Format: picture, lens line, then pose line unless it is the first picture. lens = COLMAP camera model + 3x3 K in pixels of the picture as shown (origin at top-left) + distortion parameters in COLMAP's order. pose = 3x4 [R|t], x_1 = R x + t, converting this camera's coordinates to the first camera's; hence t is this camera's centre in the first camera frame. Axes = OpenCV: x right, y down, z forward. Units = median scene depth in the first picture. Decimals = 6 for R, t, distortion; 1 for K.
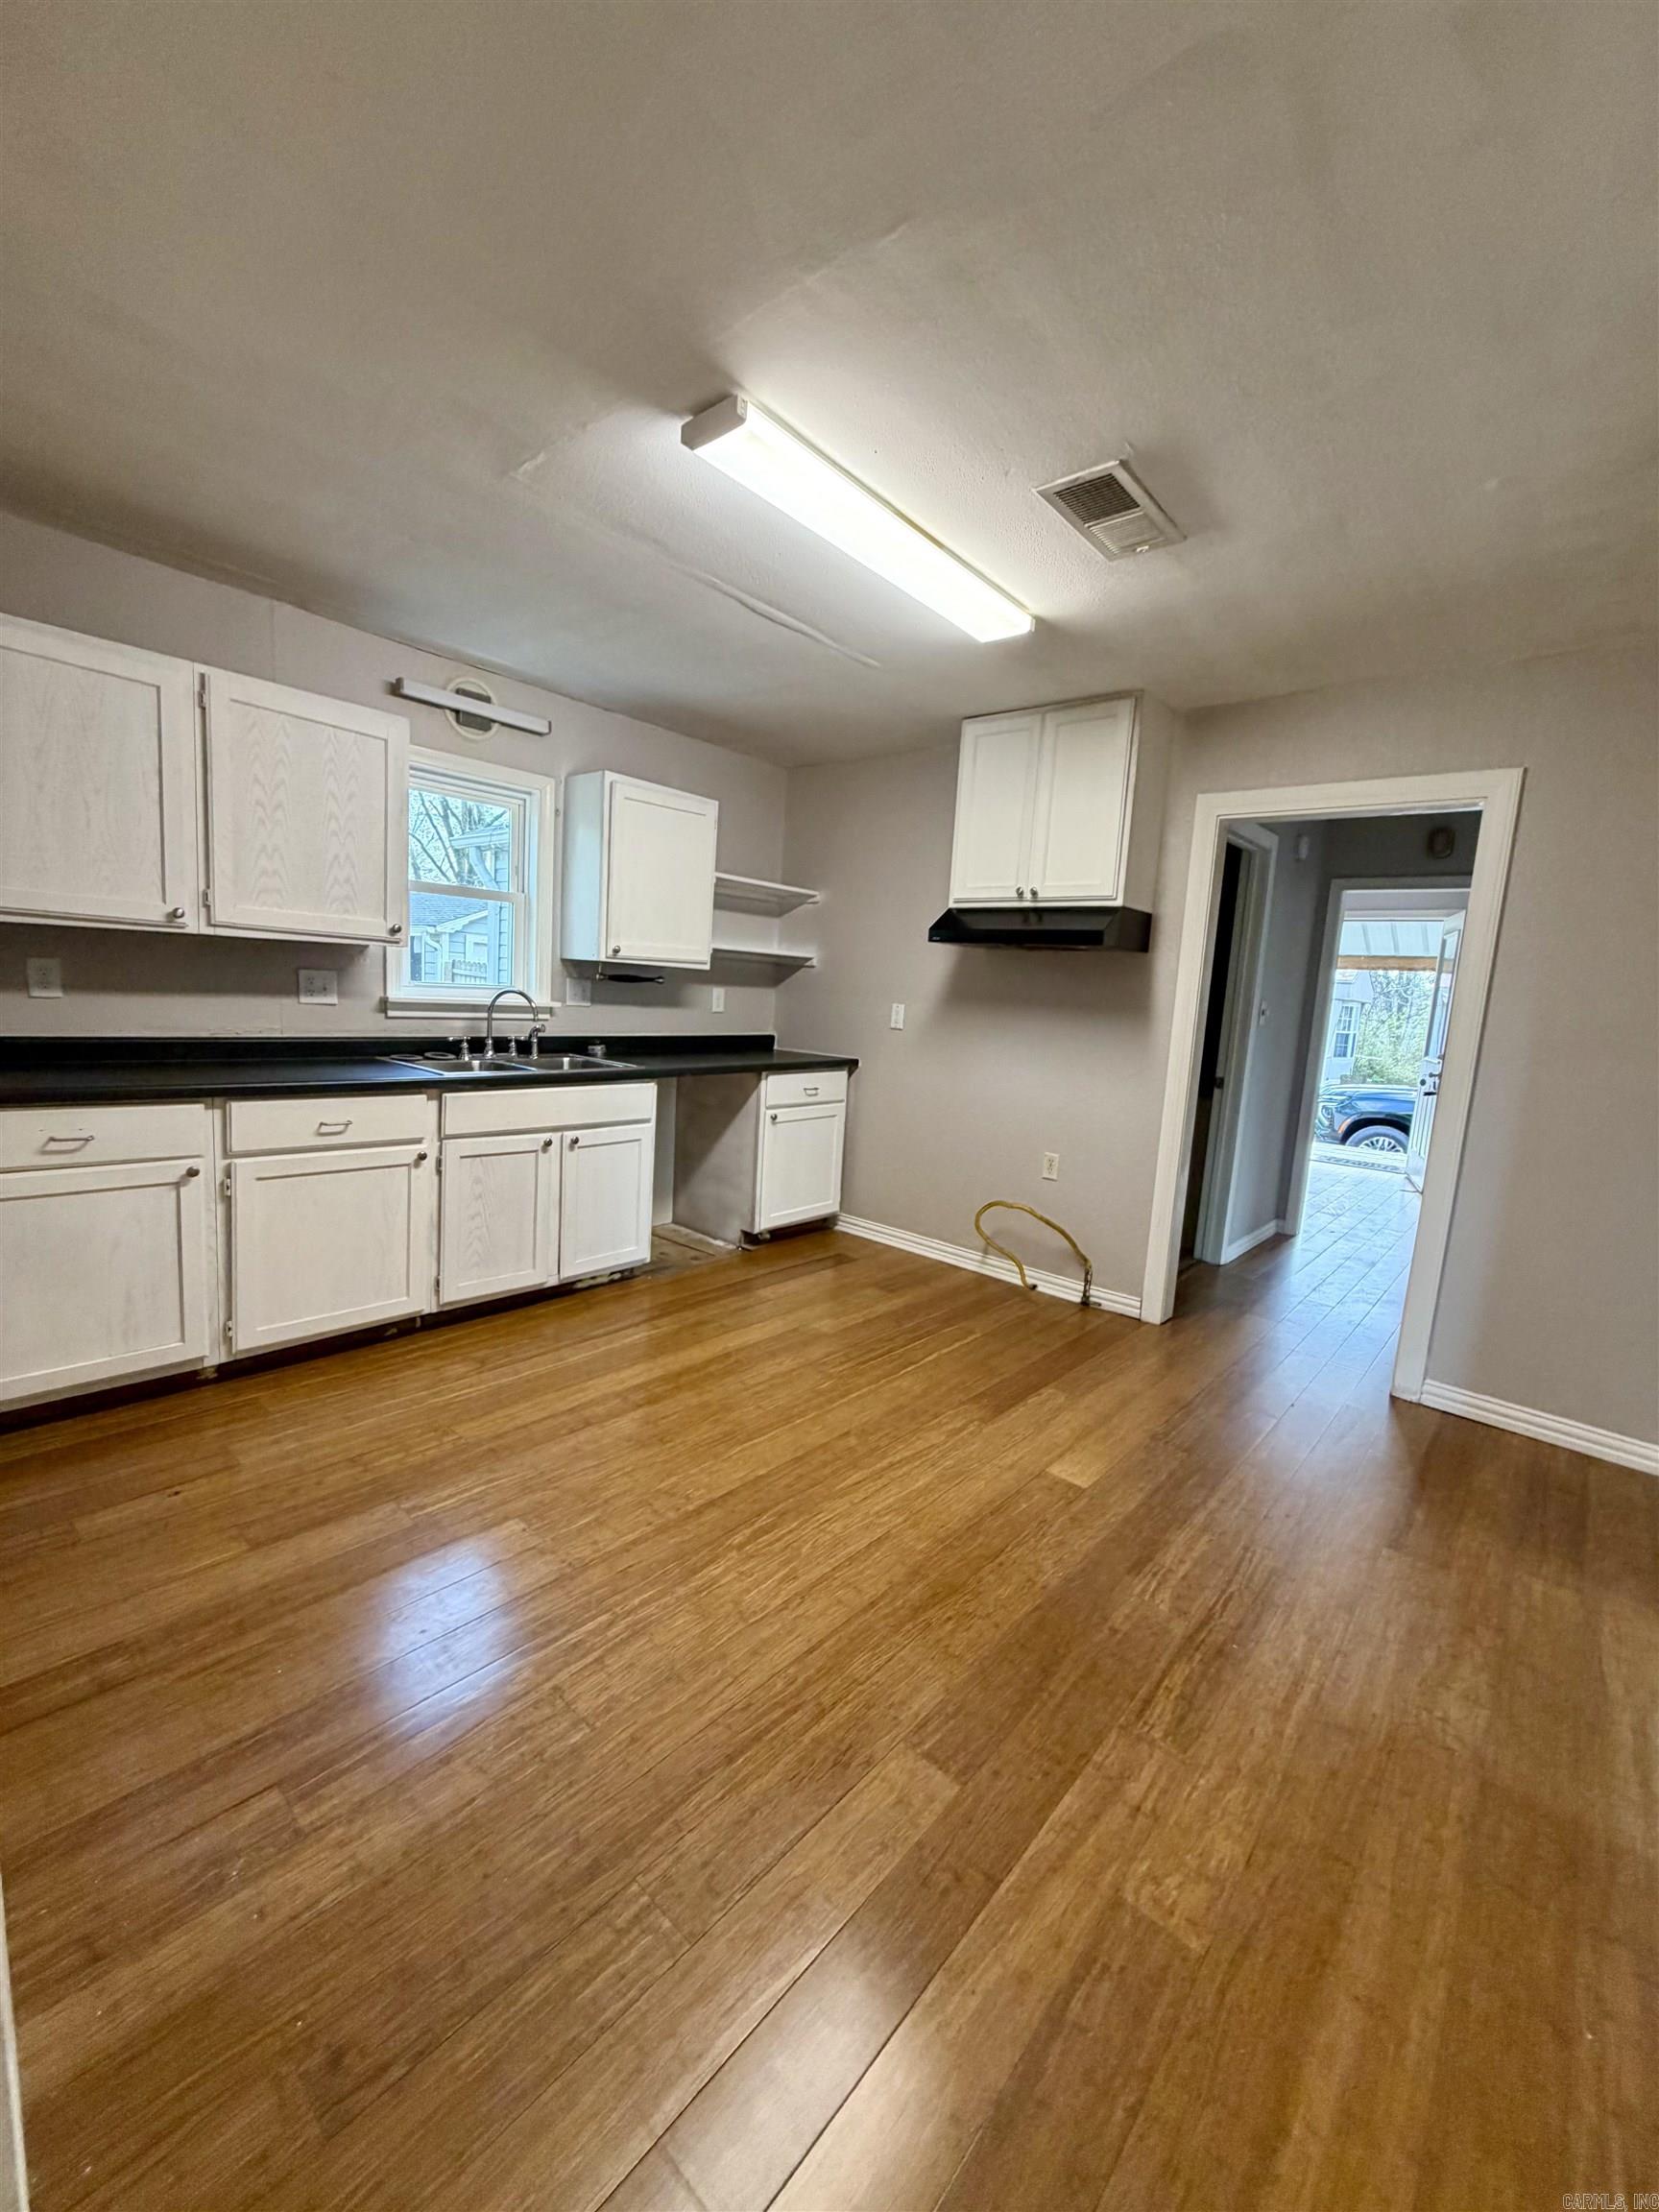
lens RADIAL K [[877.3, 0, 829.5], [0, 877.3, 1106.0], [0, 0, 1]] dist [-0.002434, 0.000581]
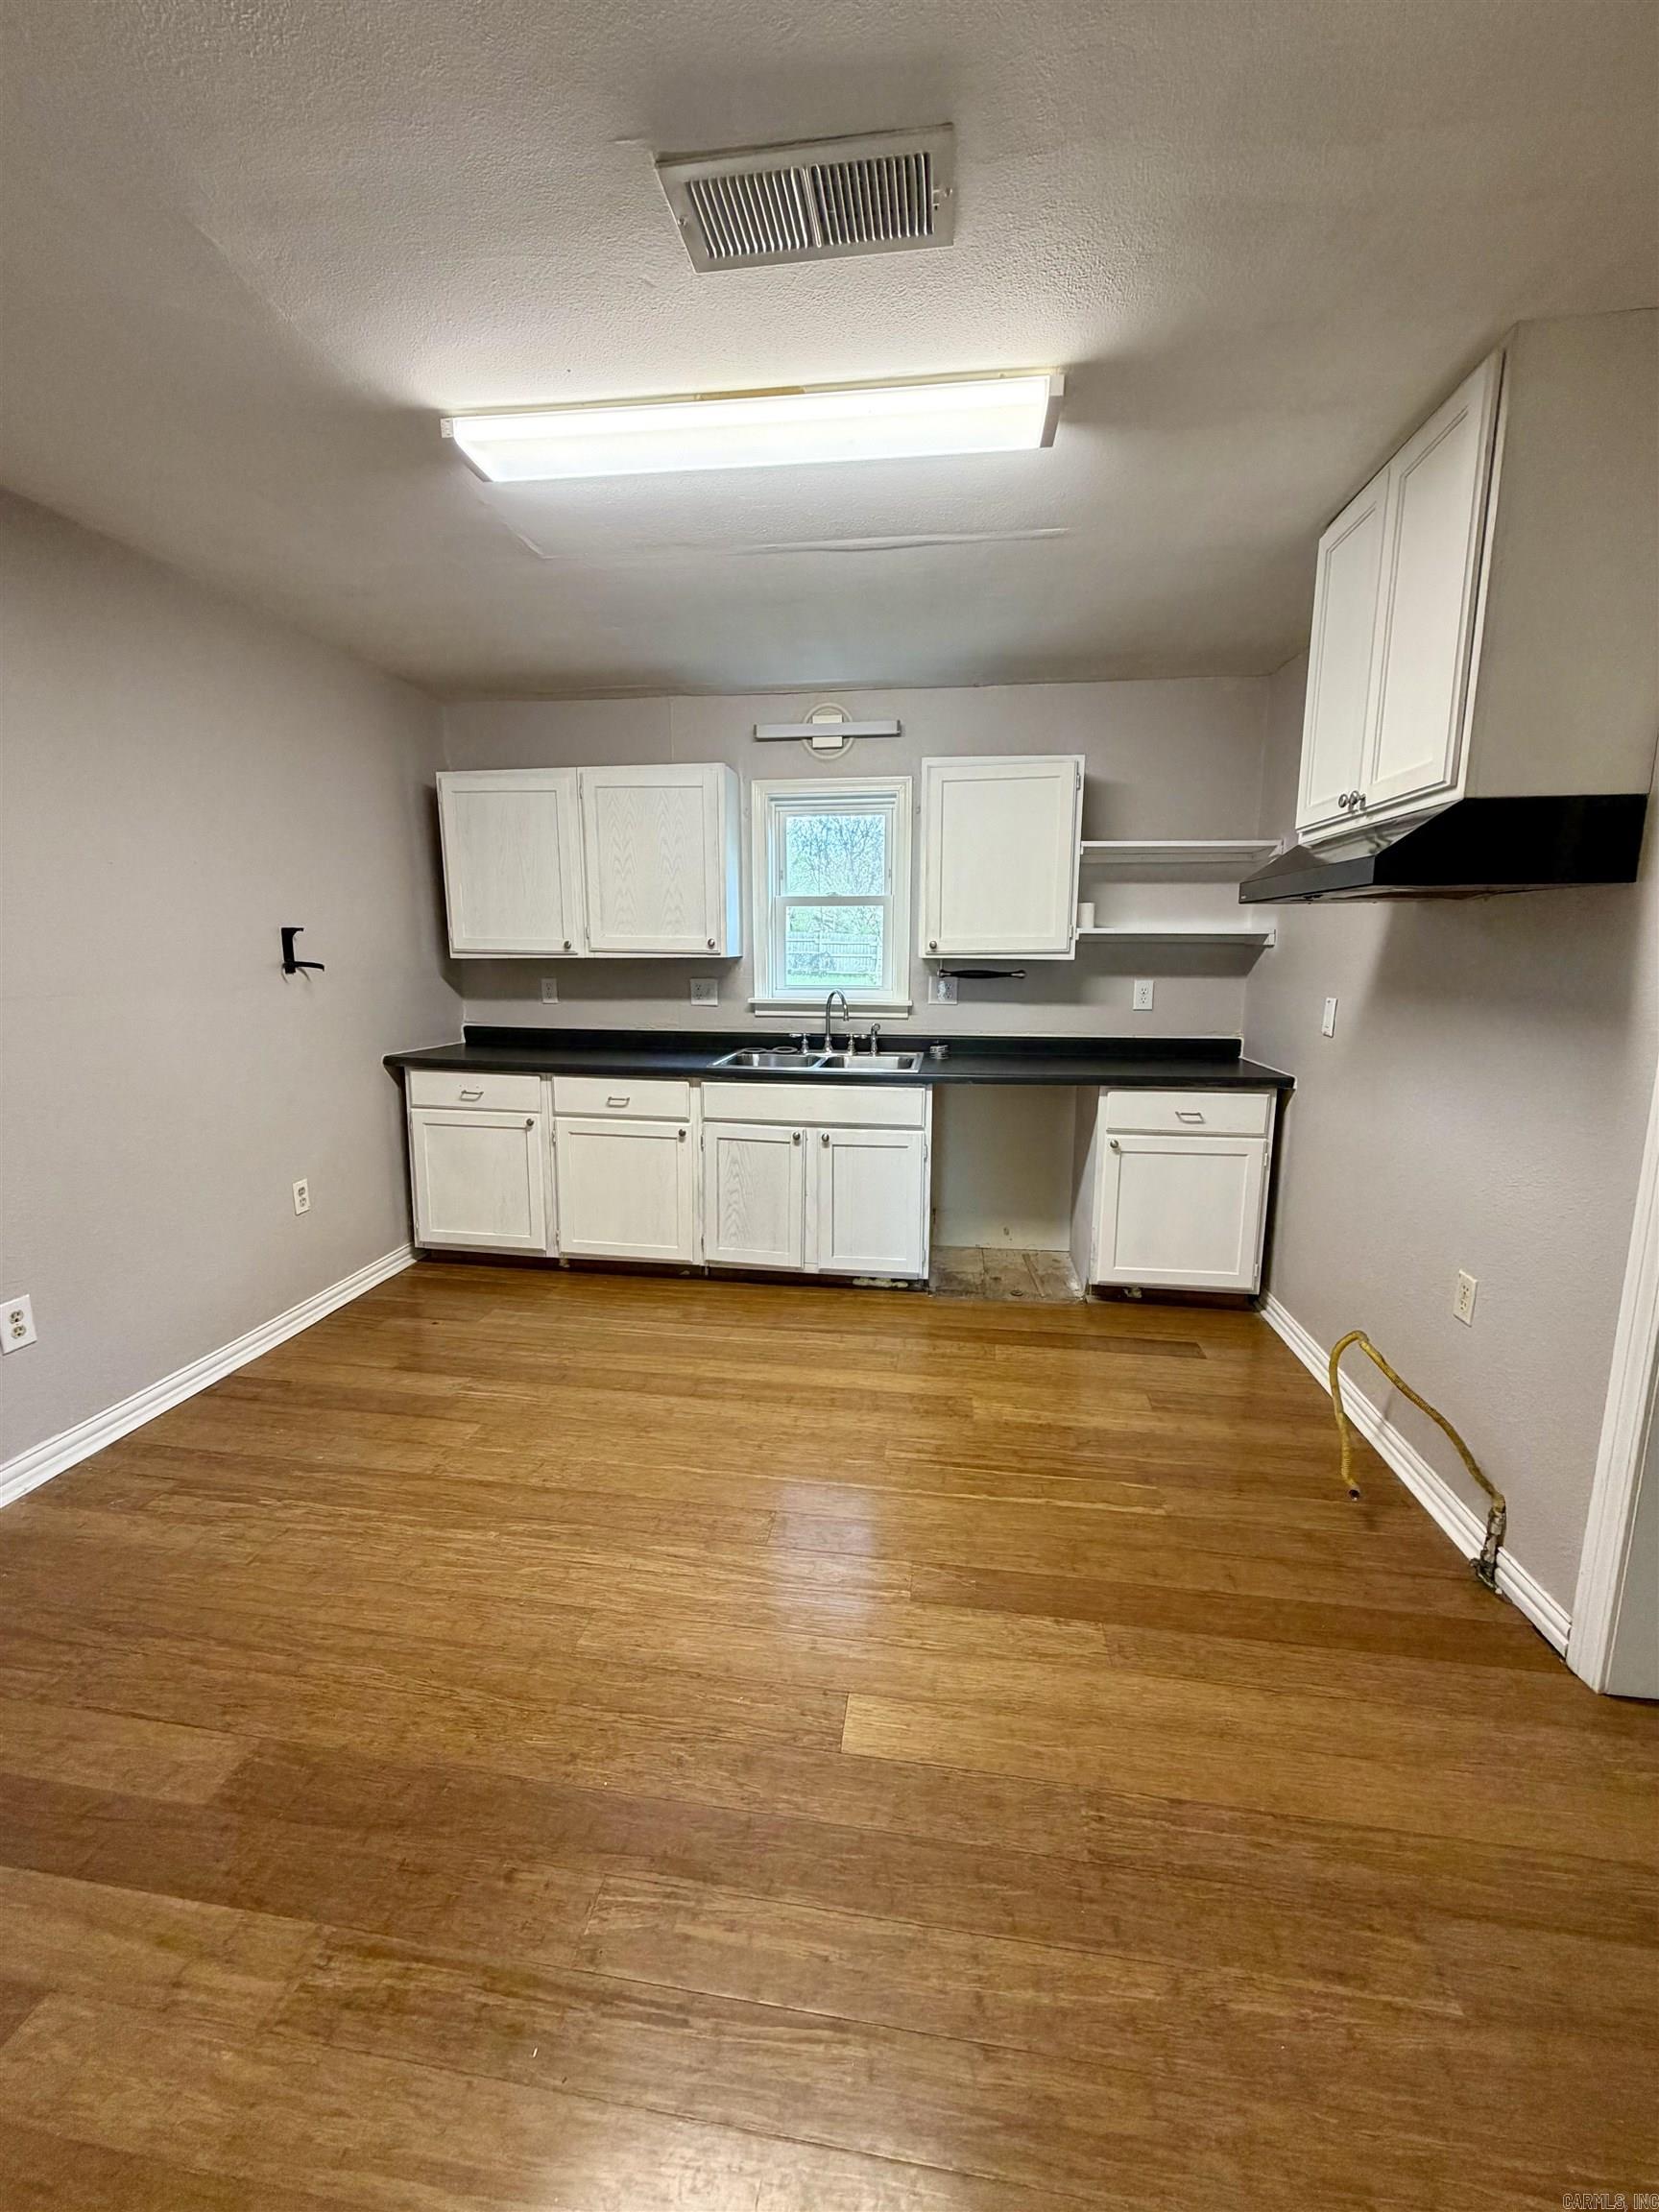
lens RADIAL K [[877.3, 0, 829.5], [0, 877.3, 1106.0], [0, 0, 1]] dist [-0.002434, 0.000581]
pose [[0.549283, 0.091288, -0.830635, 0.567285], [-0.083029, 0.995058, 0.054452, -0.054432], [0.831501, 0.039057, 0.554148, 0.443312]]
